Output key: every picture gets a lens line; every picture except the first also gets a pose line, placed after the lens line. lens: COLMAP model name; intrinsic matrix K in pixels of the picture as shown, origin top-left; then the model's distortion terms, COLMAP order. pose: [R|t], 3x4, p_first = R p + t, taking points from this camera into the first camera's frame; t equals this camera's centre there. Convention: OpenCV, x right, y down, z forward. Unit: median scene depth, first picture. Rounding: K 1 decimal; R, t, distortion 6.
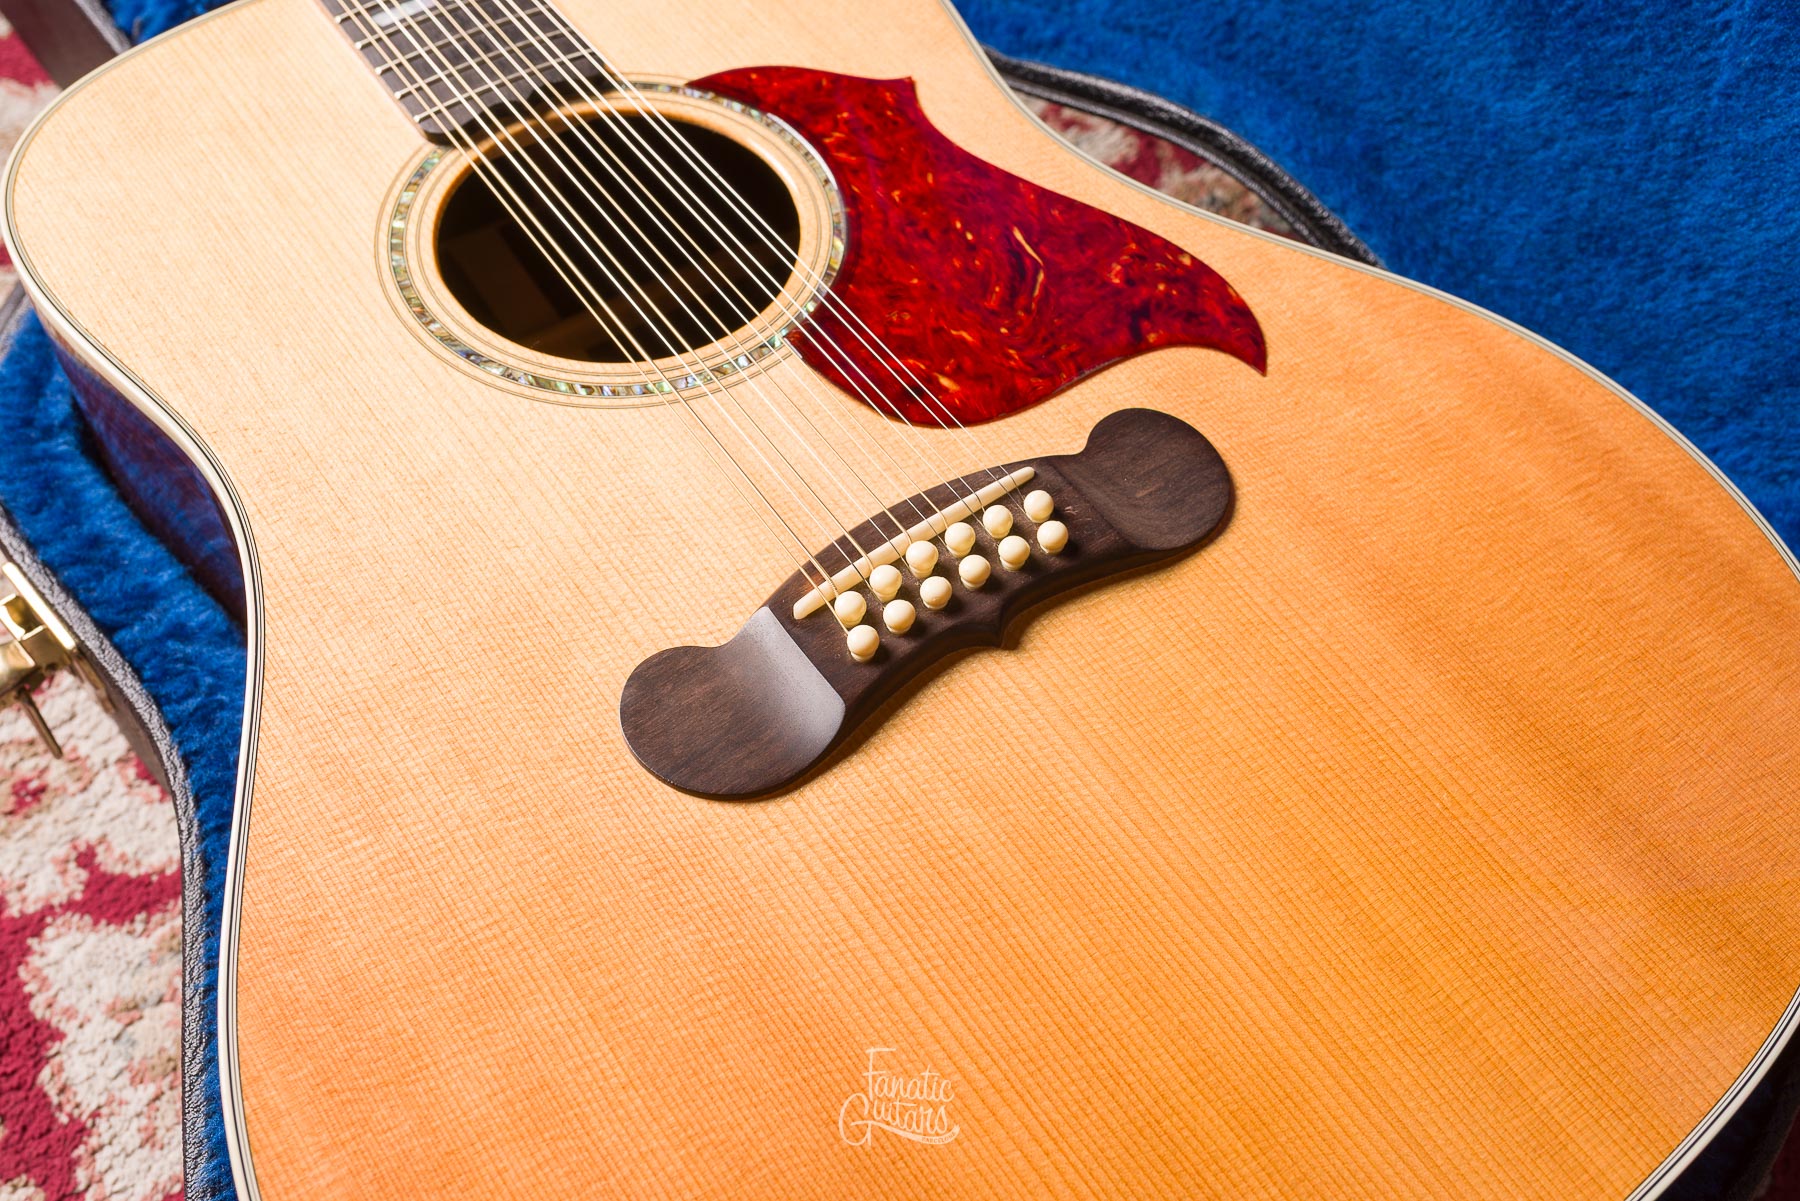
lens RADIAL K [[1774.4, 0, 901.4], [0, 1774.4, 602.2], [0, 0, 1]] dist [-0.000300, 0.004695]
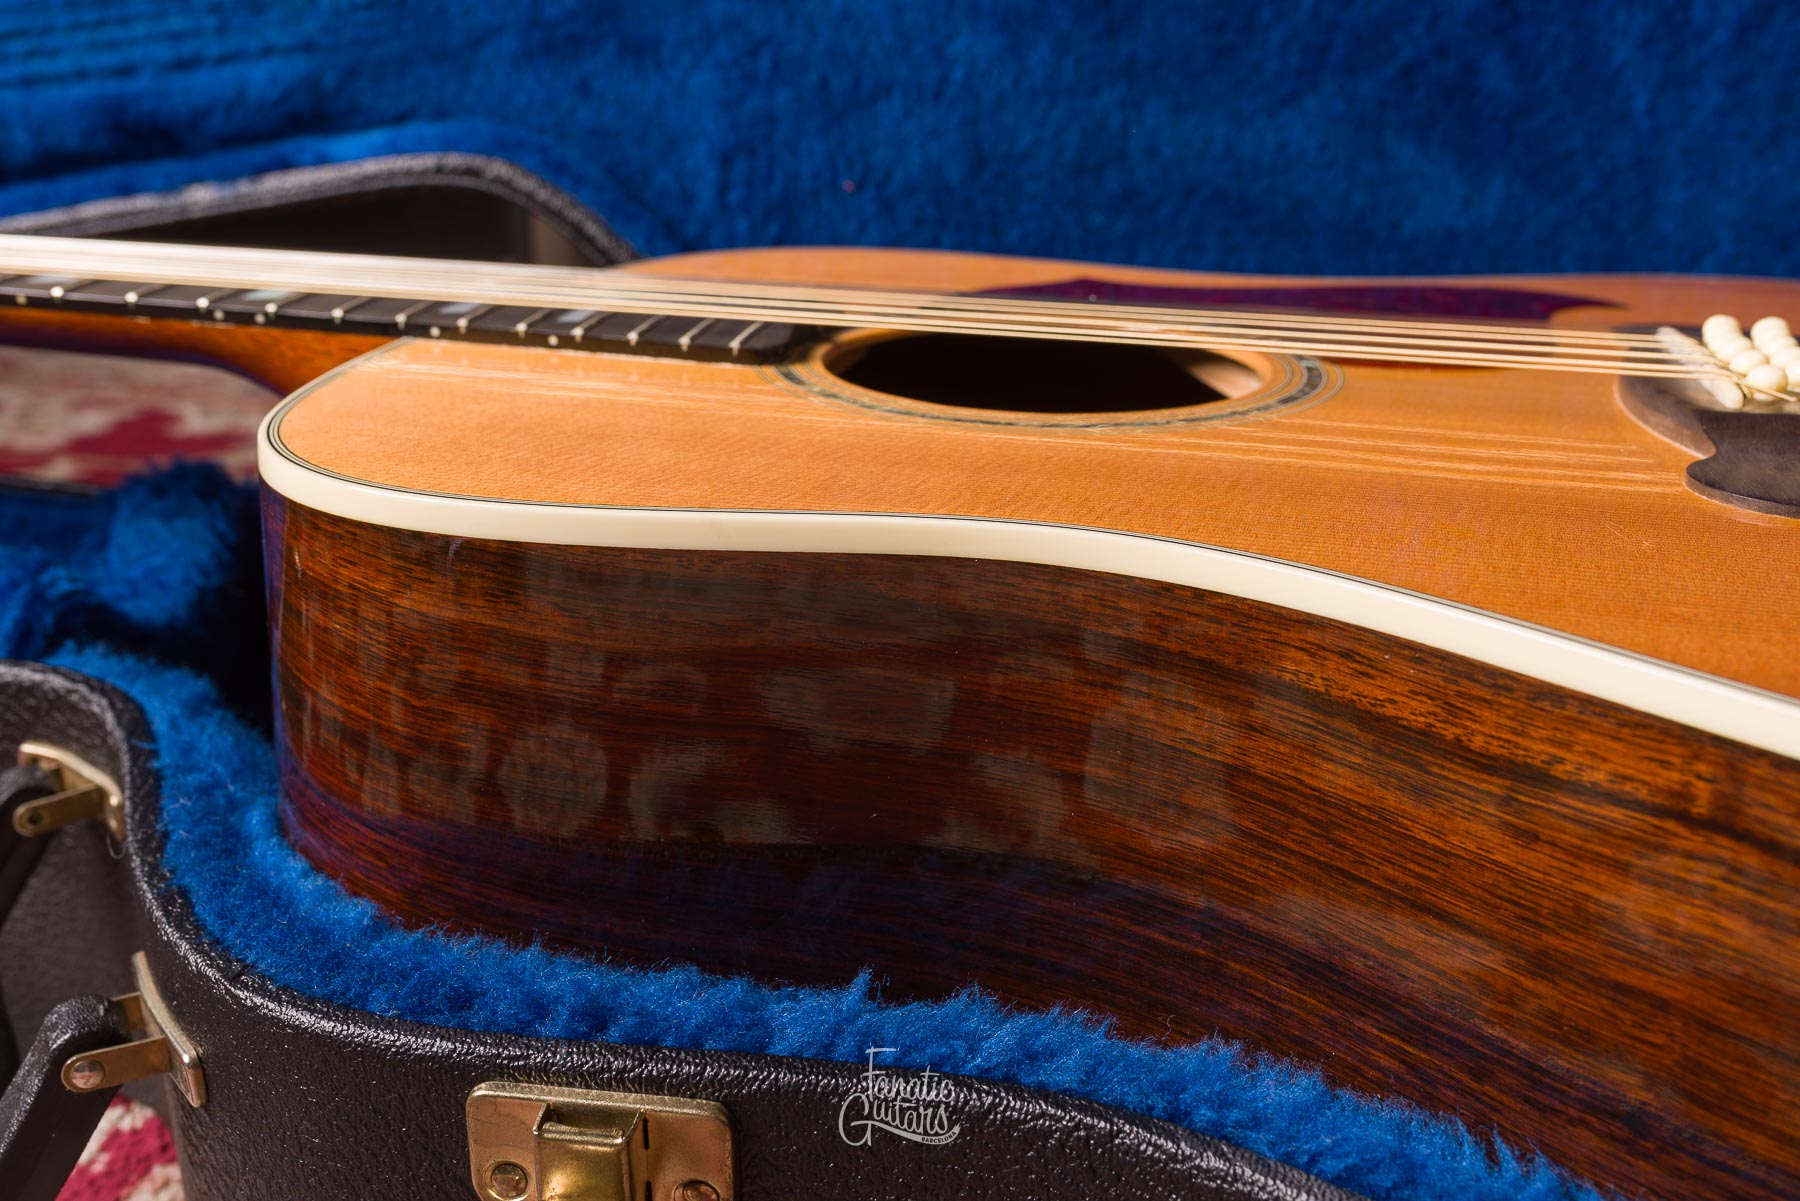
lens RADIAL K [[1801.5, 0, 902.6], [0, 1801.5, 601.9], [0, 0, 1]] dist [0.007635, -0.006339]
pose [[0.770800, -0.259138, 0.581992, -0.679094], [0.536989, 0.755828, -0.374657, 0.141886], [-0.342798, 0.601308, 0.721746, 0.456764]]
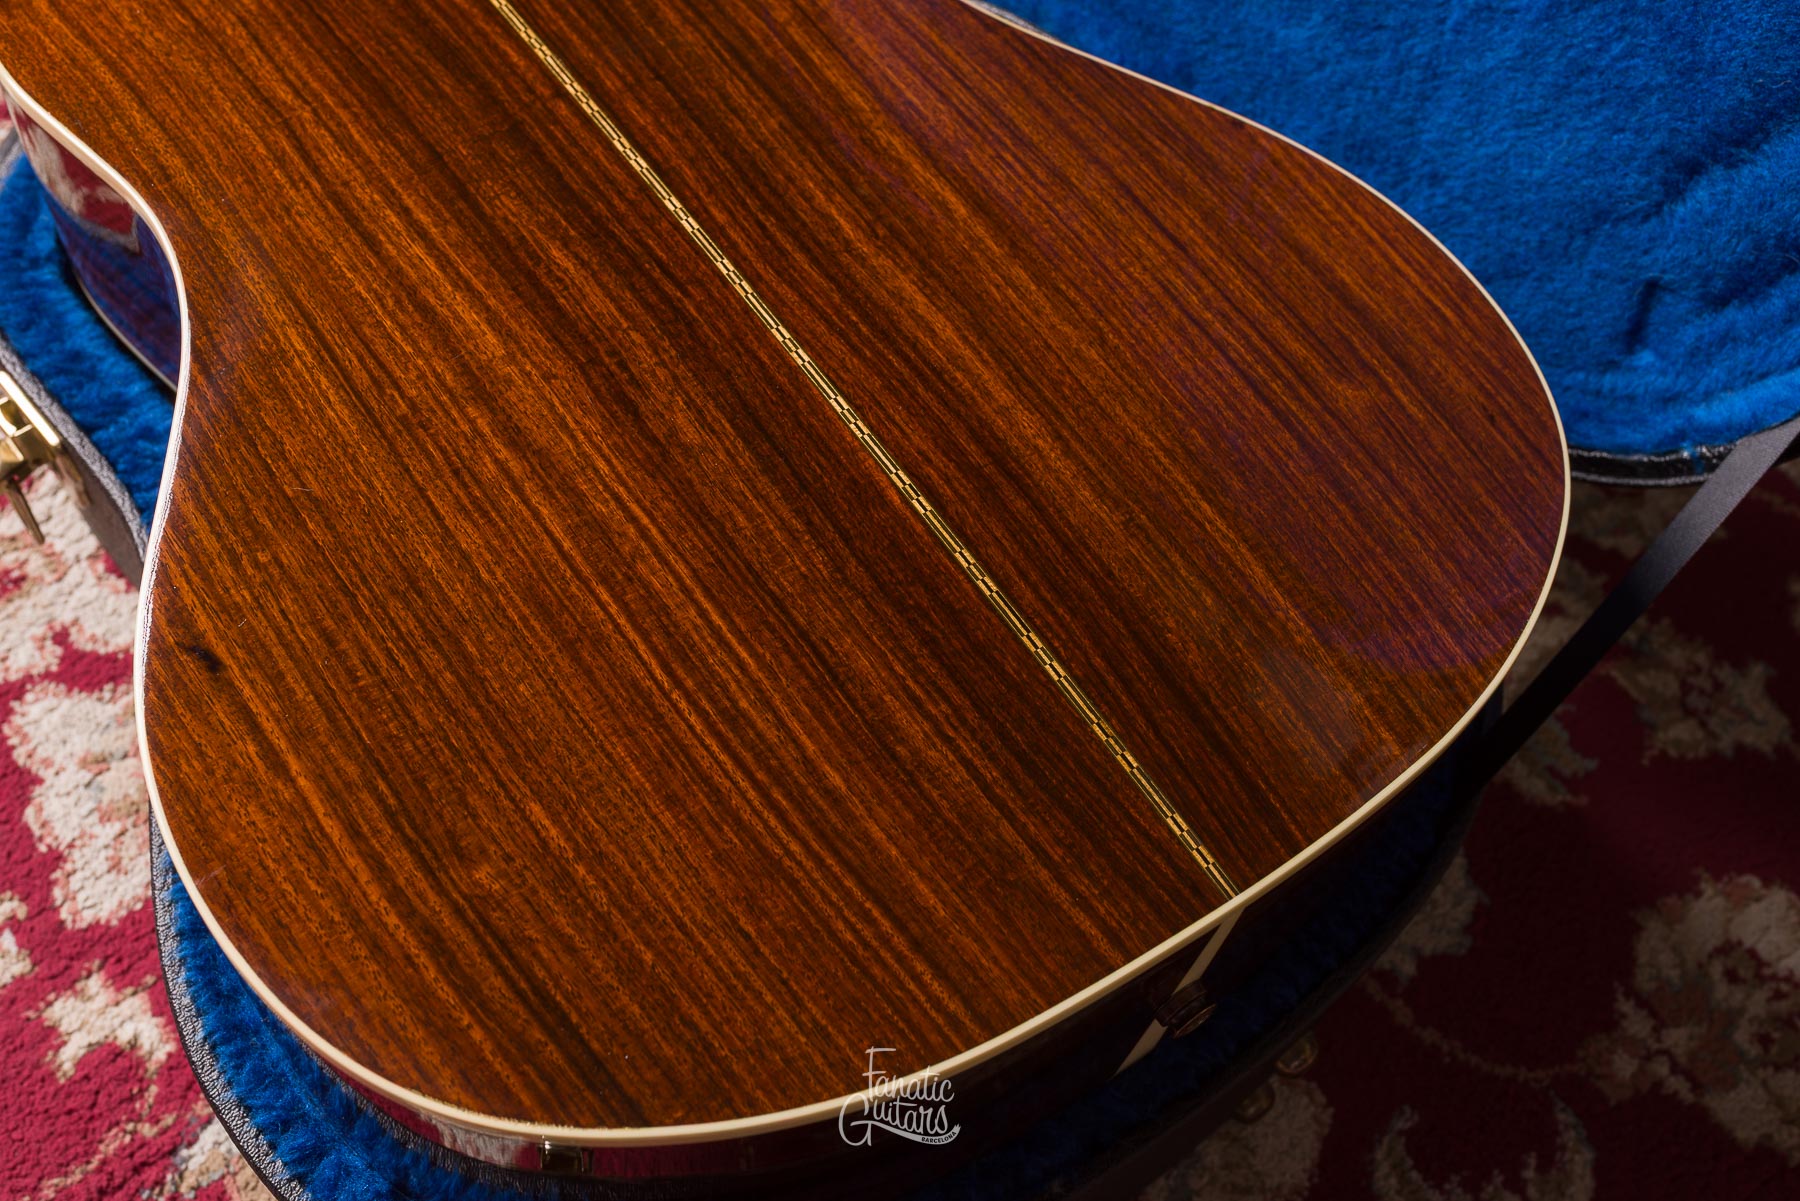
lens RADIAL K [[1764.5, 0, 901.0], [0, 1764.5, 601.6], [0, 0, 1]] dist [0.001177, -0.002936]
pose [[0.998985, 0.033059, 0.030597, 0.060639], [-0.034526, 0.998216, 0.048718, 0.051607], [-0.028932, -0.049725, 0.998344, -0.189410]]
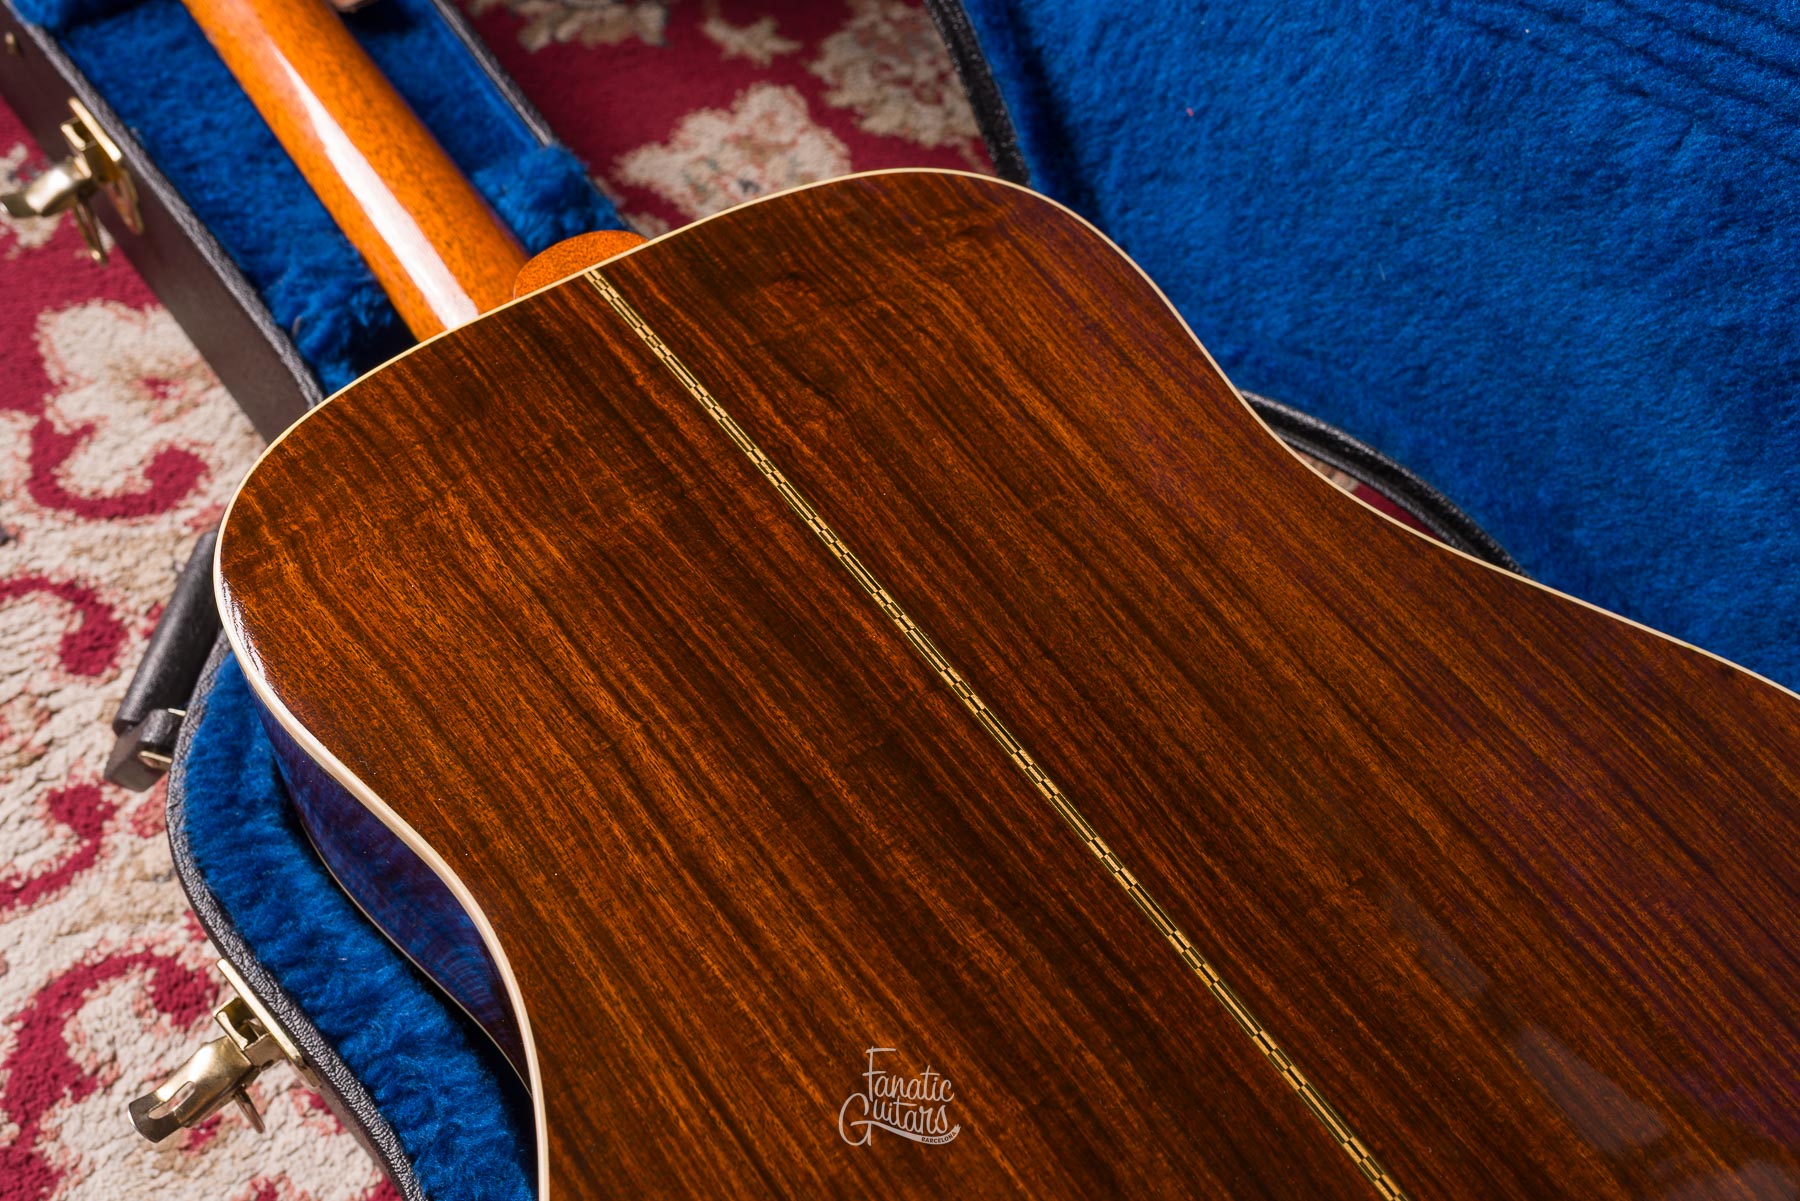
lens RADIAL K [[1764.5, 0, 901.0], [0, 1764.5, 601.6], [0, 0, 1]] dist [0.001177, -0.002936]
pose [[0.999219, 0.009066, 0.038449, -0.164382], [-0.010263, 0.999465, 0.031052, -0.251702], [-0.038147, -0.031422, 0.998778, 0.012636]]
